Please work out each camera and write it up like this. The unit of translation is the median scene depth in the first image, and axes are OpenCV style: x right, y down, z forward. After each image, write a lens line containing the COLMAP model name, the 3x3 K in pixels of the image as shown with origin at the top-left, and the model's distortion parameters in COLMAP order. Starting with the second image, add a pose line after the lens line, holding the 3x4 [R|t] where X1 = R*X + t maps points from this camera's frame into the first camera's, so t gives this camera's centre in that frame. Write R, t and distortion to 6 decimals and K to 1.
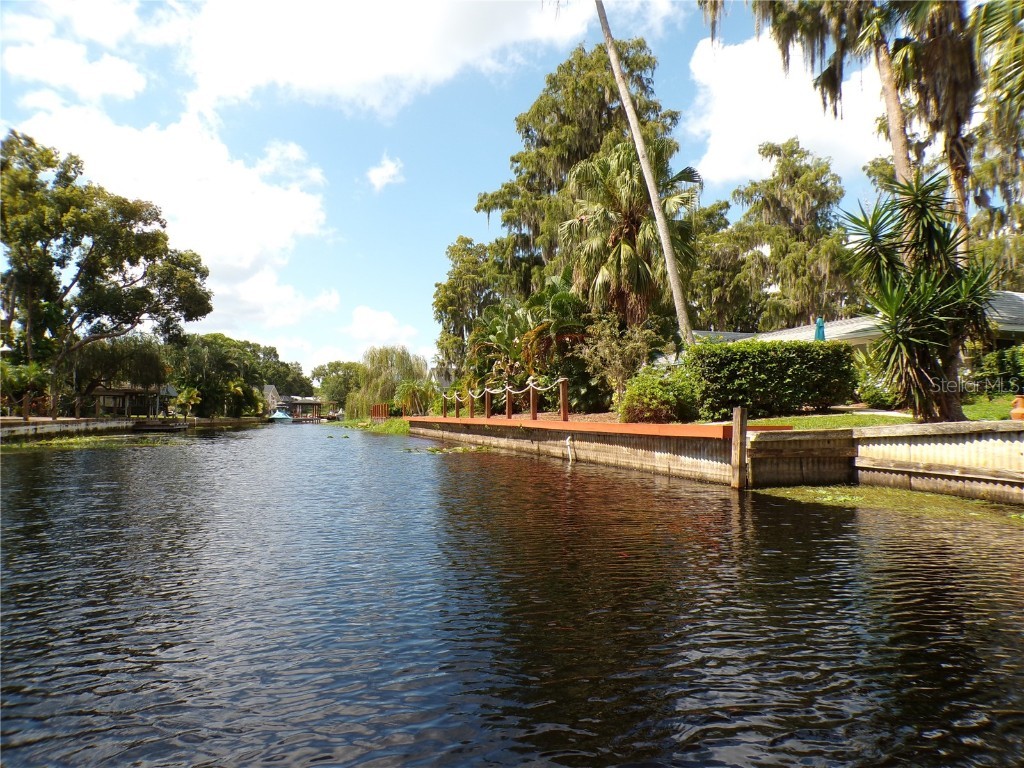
lens RADIAL K [[697.5, 0, 520.6], [0, 697.5, 382.5], [0, 0, 1]] dist [-0.039140, 0.019087]
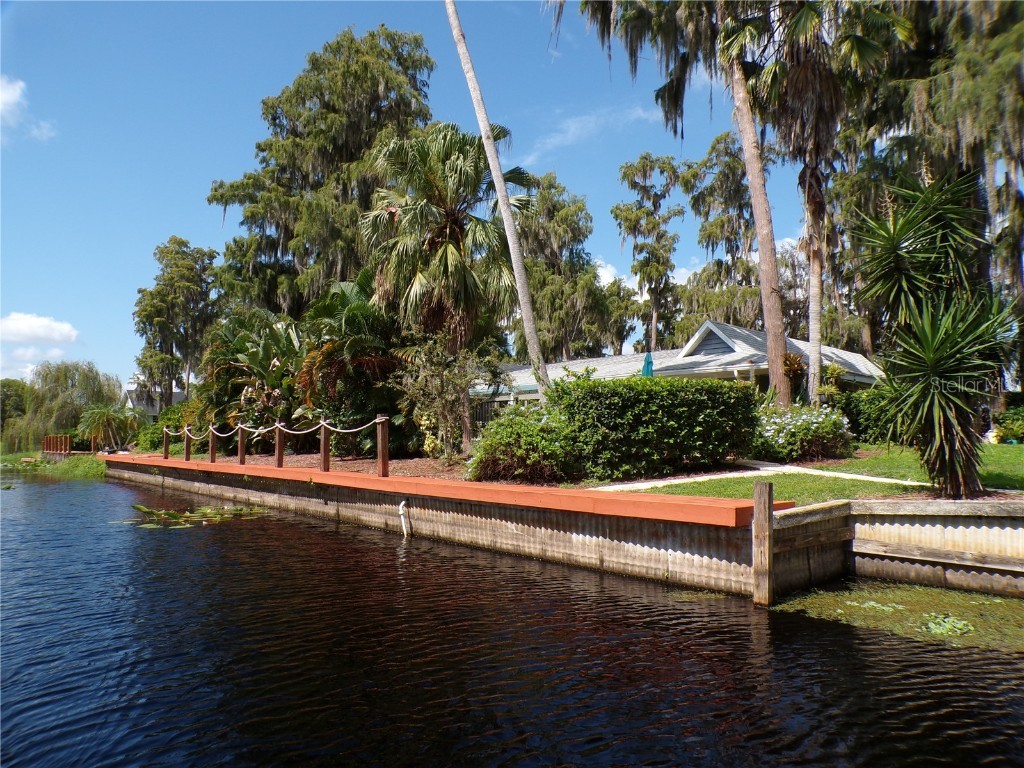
lens RADIAL K [[697.5, 0, 508.8], [0, 697.5, 383.4], [0, 0, 1]] dist [-0.039140, 0.019087]
pose [[0.923570, 0.034520, 0.381872, -0.045427], [-0.020102, 0.998929, -0.041682, -0.006654], [-0.382902, 0.030820, 0.923275, 0.131449]]
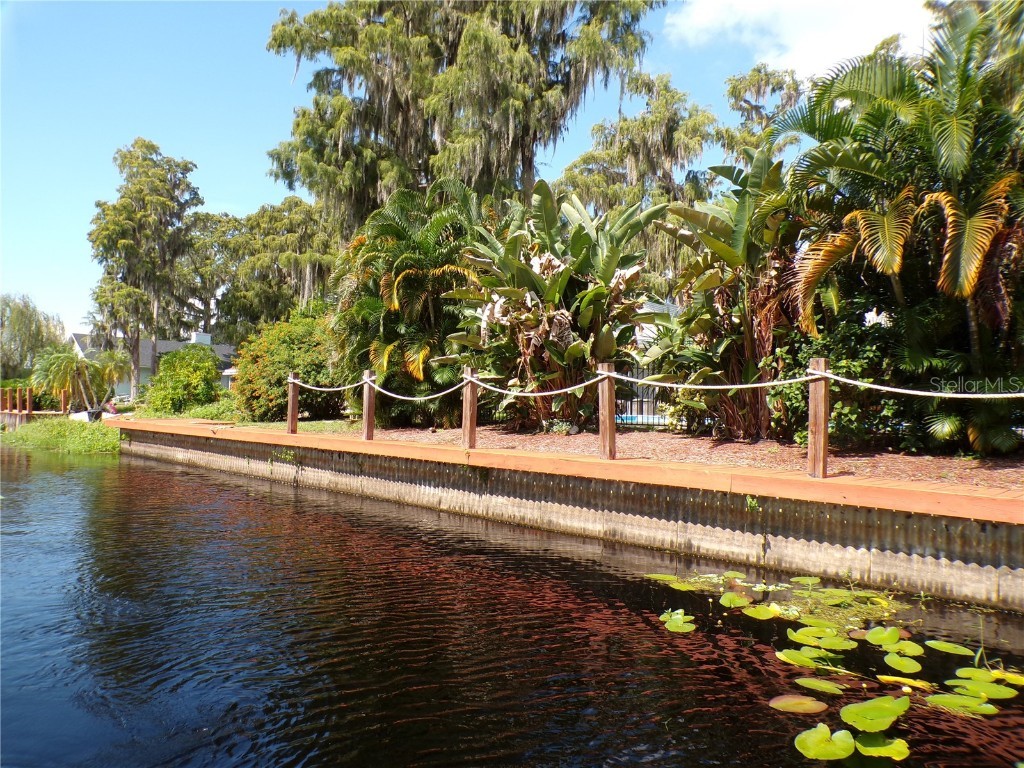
lens RADIAL K [[697.5, 0, 512.1], [0, 697.5, 384.7], [0, 0, 1]] dist [-0.039140, 0.019087]
pose [[0.871813, 0.036268, 0.488495, -0.169002], [-0.045005, 0.998968, 0.006152, 0.010305], [-0.487768, -0.027349, 0.872545, 0.468546]]
